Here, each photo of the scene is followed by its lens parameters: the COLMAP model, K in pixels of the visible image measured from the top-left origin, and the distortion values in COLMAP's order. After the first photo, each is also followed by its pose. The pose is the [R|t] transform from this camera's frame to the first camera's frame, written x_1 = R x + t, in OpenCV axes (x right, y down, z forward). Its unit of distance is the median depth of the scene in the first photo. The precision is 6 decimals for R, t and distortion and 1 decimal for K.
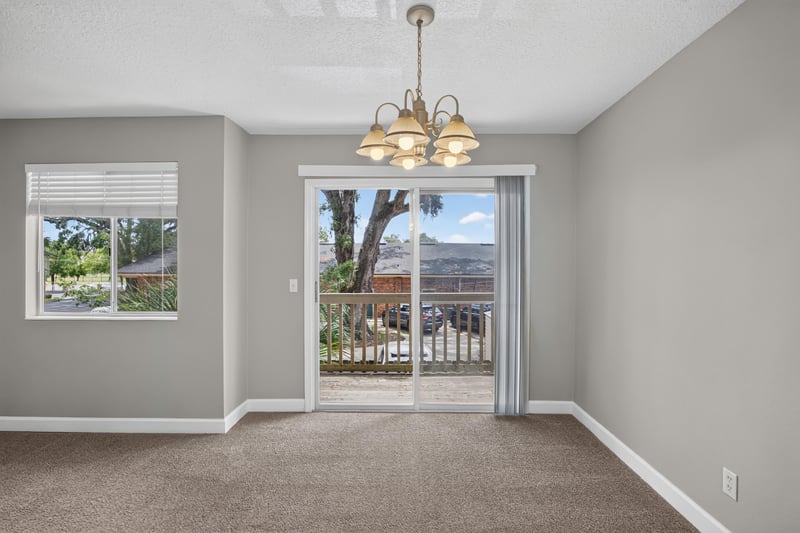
lens RADIAL K [[381.5, 0, 400.9], [0, 381.5, 267.0], [0, 0, 1]] dist [-0.000857, -0.000109]
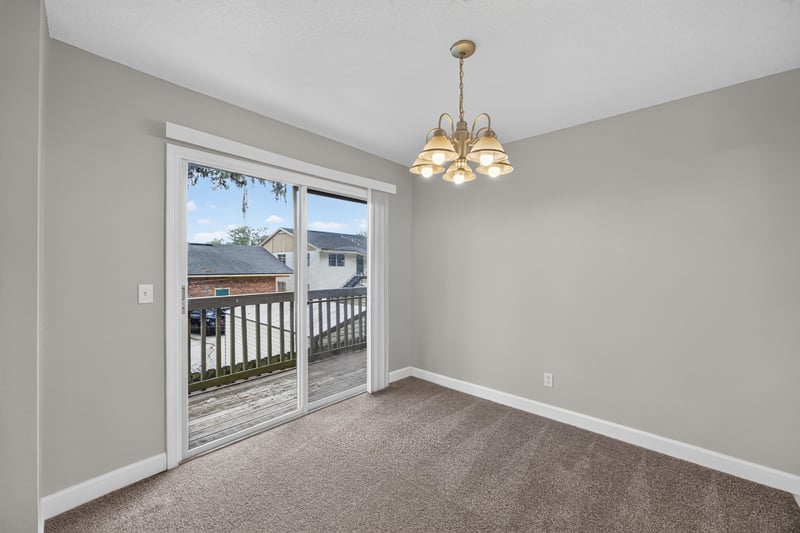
lens RADIAL K [[327.6, 0, 397.5], [0, 327.6, 266.2], [0, 0, 1]] dist [0.000091, 0.000079]
pose [[0.635100, -0.000346, 0.772430, -0.451878], [0.001285, 0.999999, -0.000610, 0.000374], [-0.772429, 0.001380, 0.635100, 0.279460]]
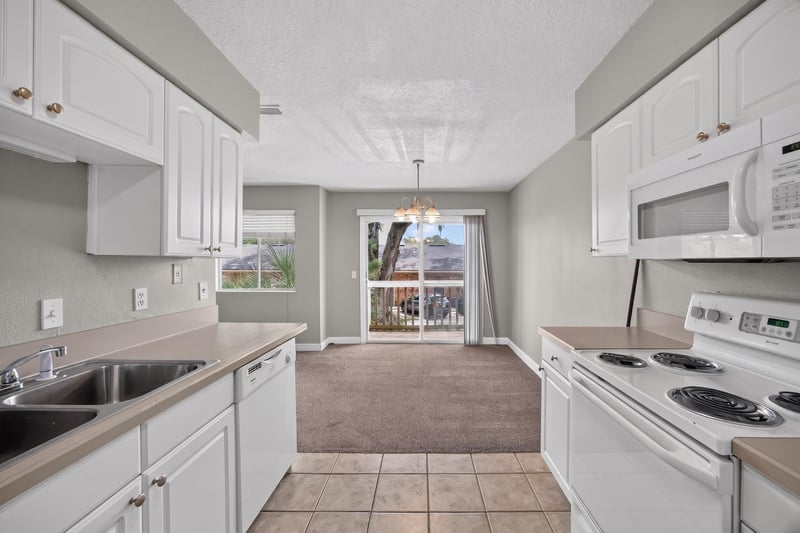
lens RADIAL K [[341.8, 0, 401.6], [0, 341.8, 269.5], [0, 0, 1]] dist [0.000618, 0.000110]
pose [[0.998822, -0.001809, -0.048486, 0.026118], [0.002469, 0.999905, 0.013554, 0.001470], [0.048457, -0.013658, 0.998732, -0.632162]]
